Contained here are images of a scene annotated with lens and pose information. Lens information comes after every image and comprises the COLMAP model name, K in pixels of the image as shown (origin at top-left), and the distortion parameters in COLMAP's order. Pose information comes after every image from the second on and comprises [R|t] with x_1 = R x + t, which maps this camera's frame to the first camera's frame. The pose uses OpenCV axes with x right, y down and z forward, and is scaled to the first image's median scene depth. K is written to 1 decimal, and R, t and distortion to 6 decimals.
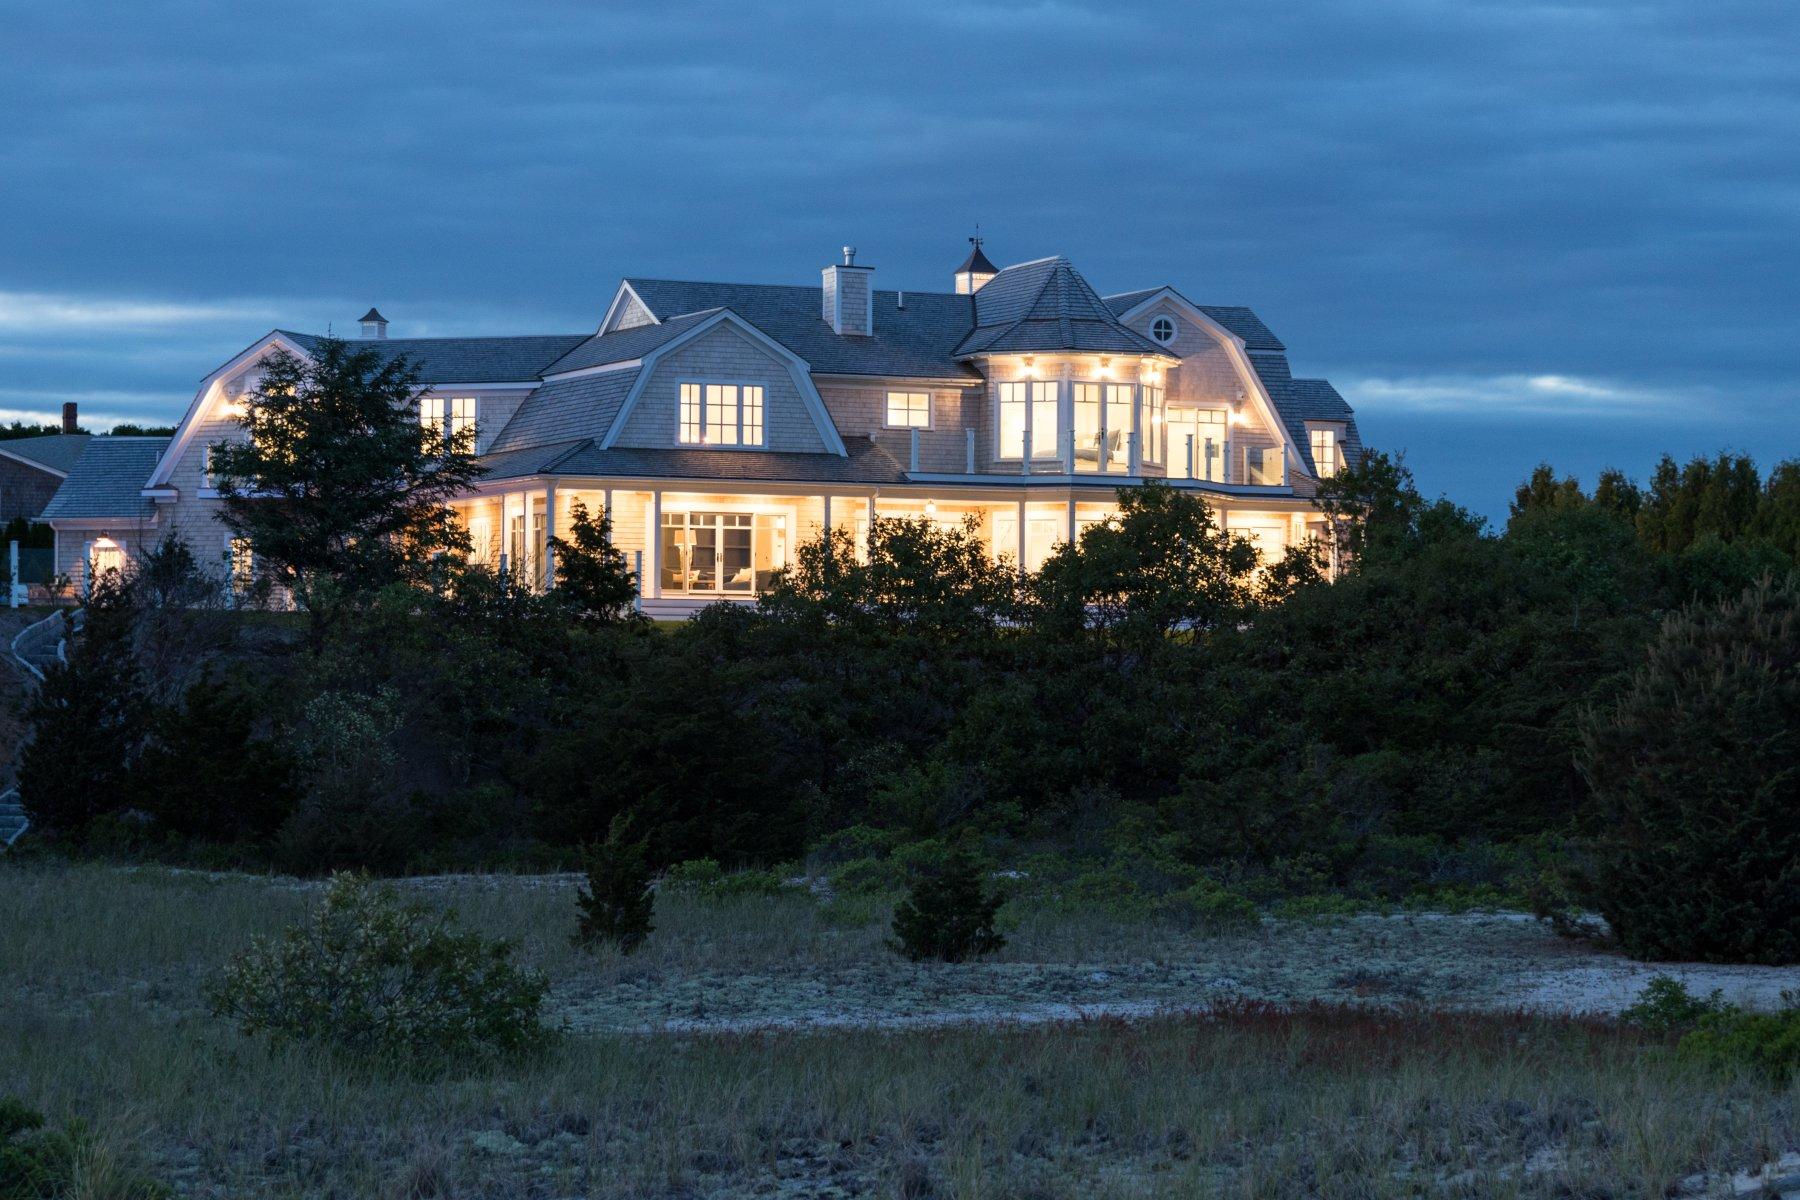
lens RADIAL K [[5045.1, 0, 899.3], [0, 5045.1, 598.6], [0, 0, 1]] dist [0.041451, 0.000000]
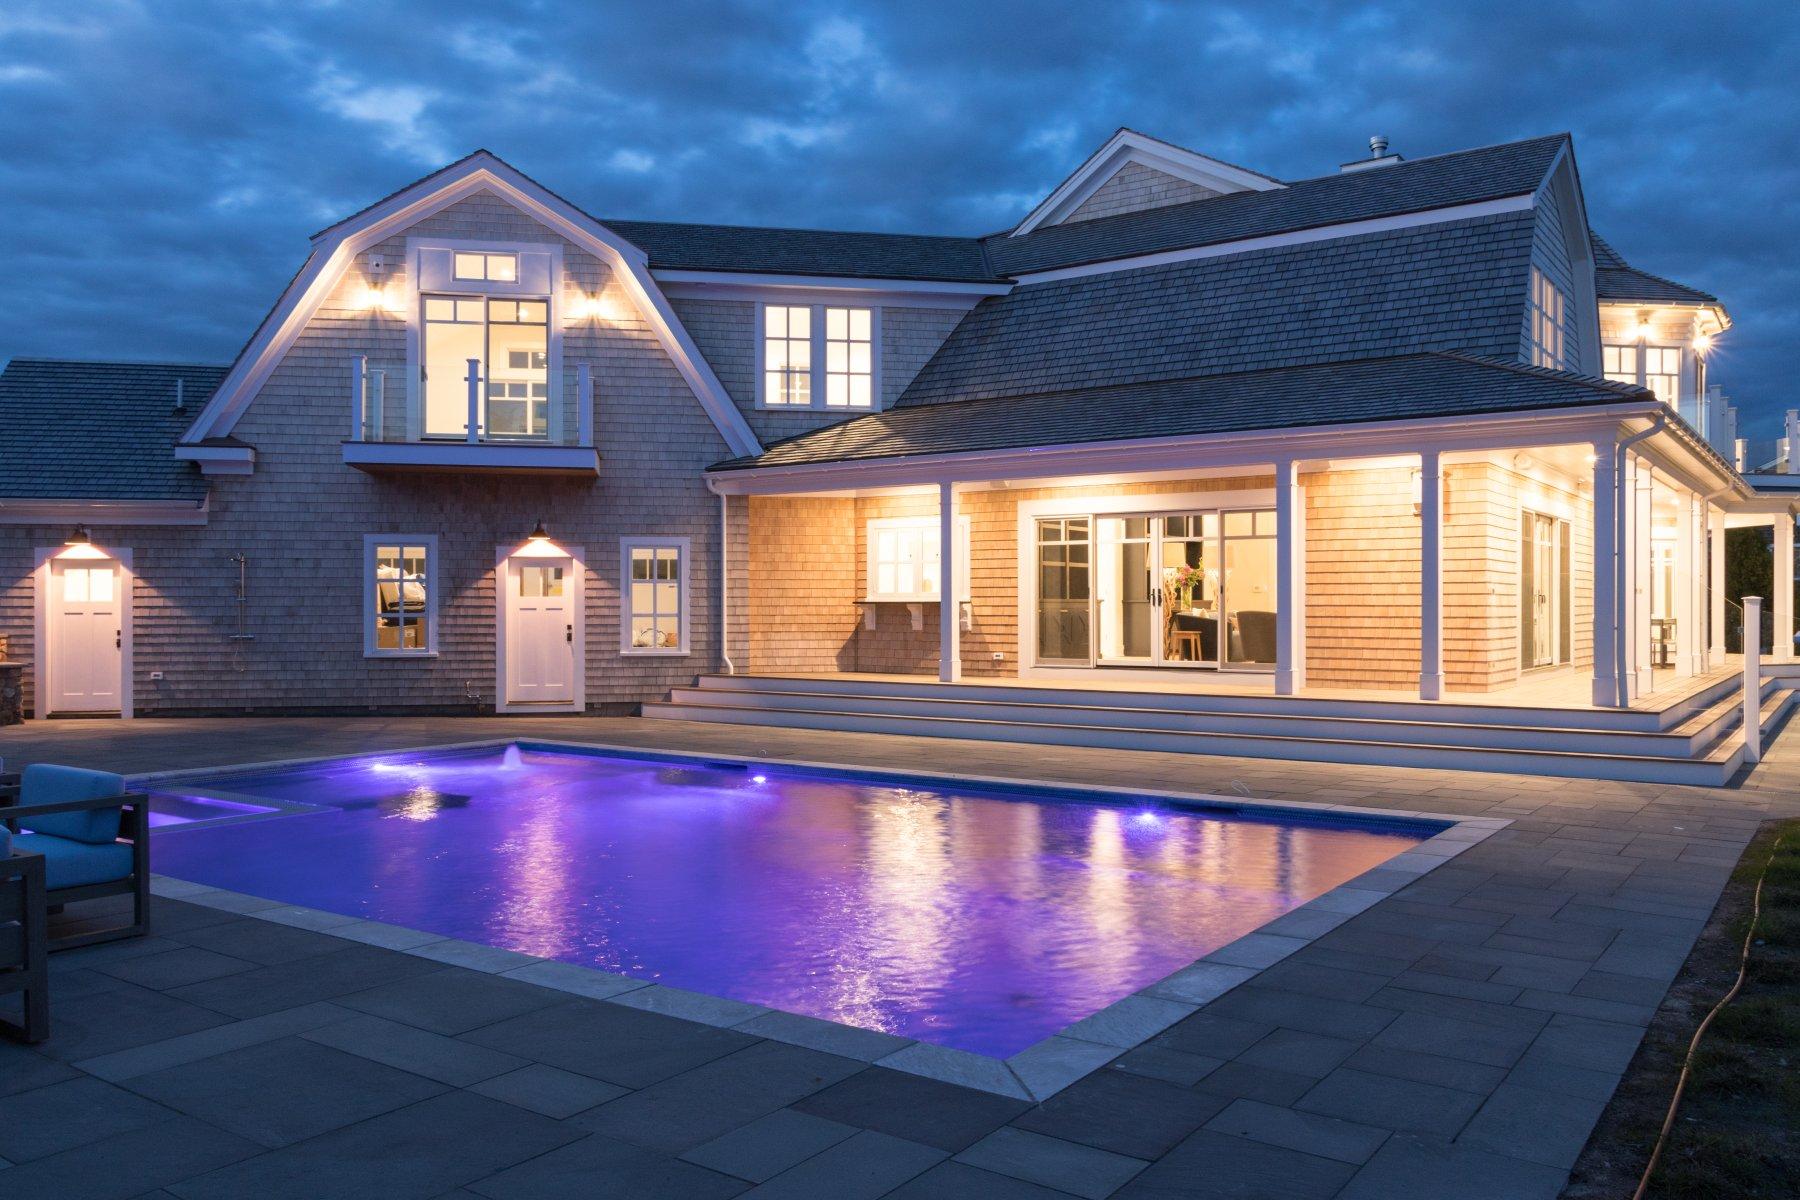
lens RADIAL K [[1390.9, 0, 893.5], [0, 1390.9, 599.9], [0, 0, 1]] dist [0.004978, -0.000791]
pose [[0.858188, -0.004557, 0.513315, -0.167161], [-0.009049, 0.999671, 0.024003, -0.010787], [-0.513256, -0.025244, 0.857864, 0.884539]]
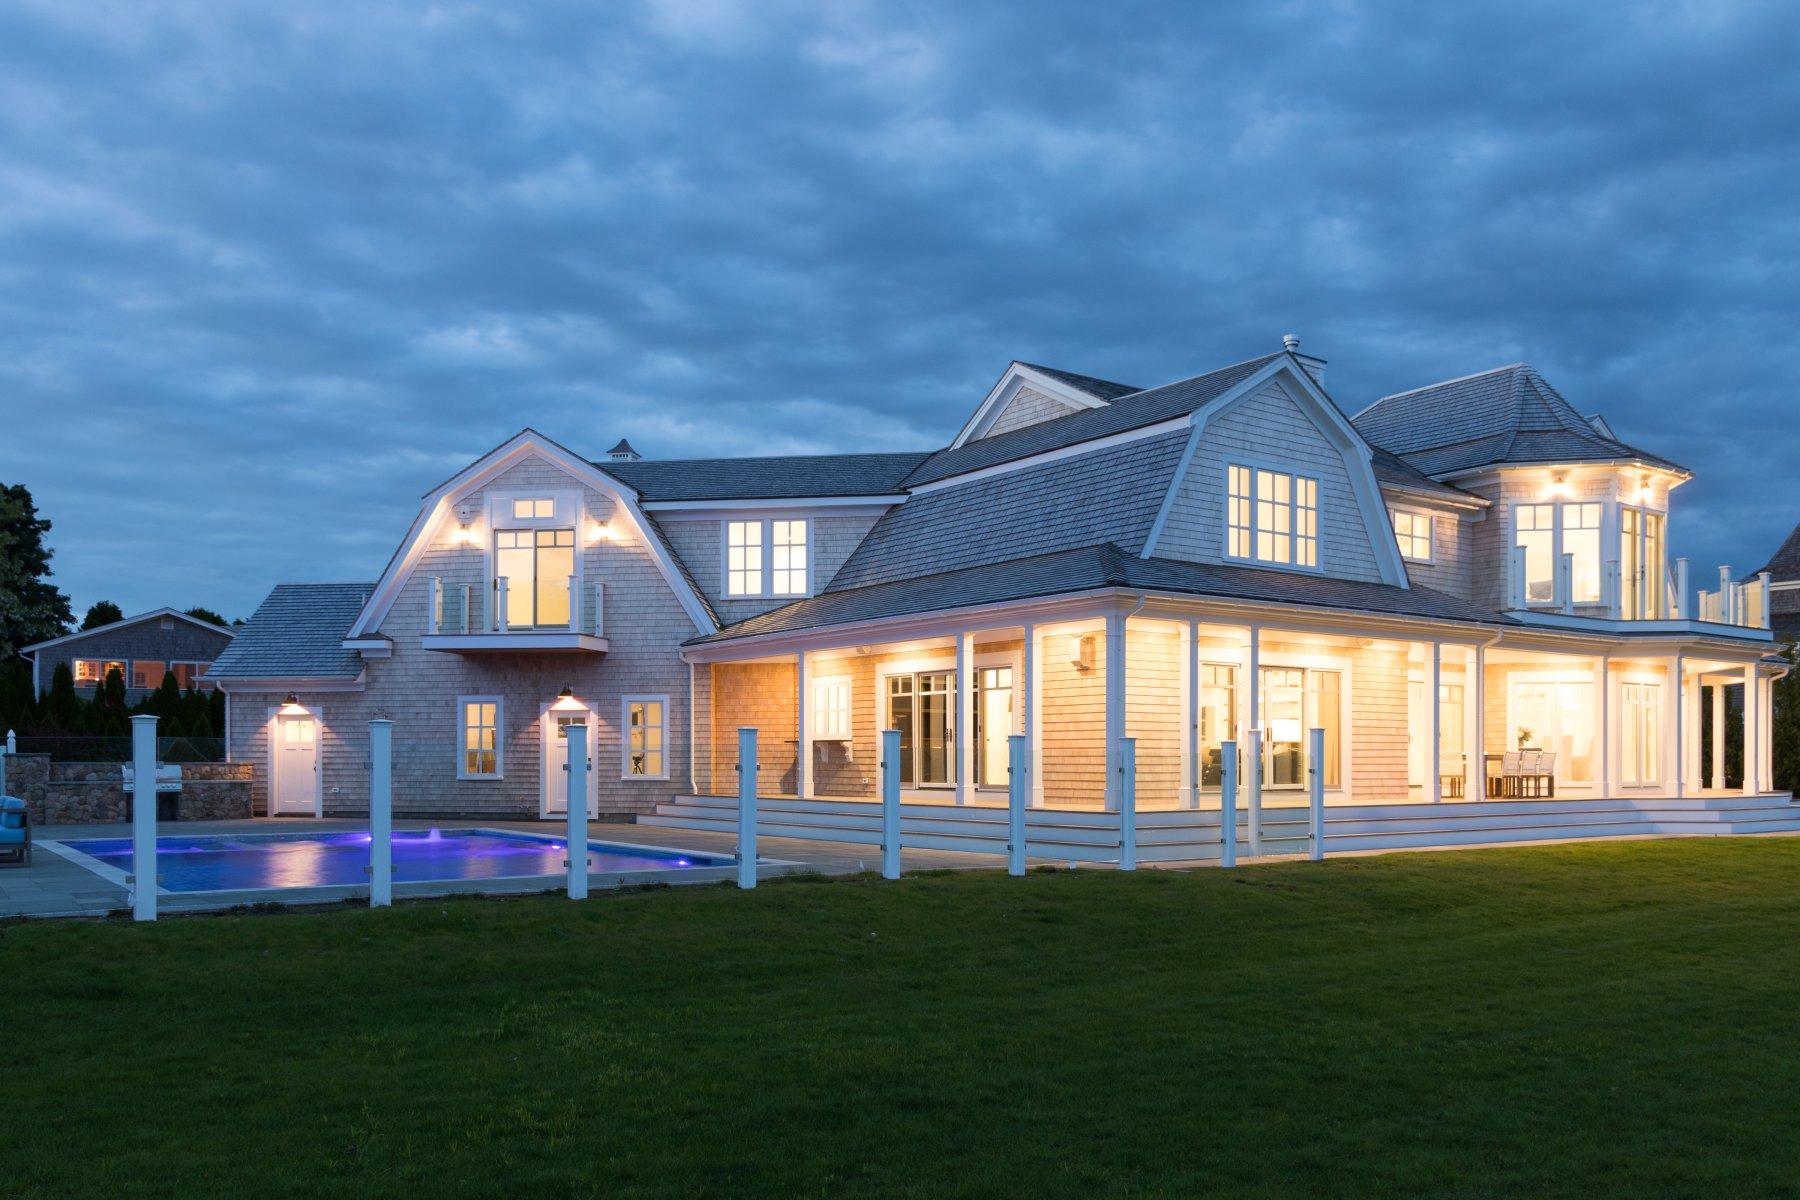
lens RADIAL K [[1390.9, 0, 884.3], [0, 1390.9, 758.6], [0, 0, 1]] dist [0.004978, -0.000791]
pose [[0.977315, -0.005945, 0.211709, -0.119980], [-0.000040, 0.999601, 0.028256, -0.010034], [-0.211793, -0.027624, 0.976924, 0.812662]]
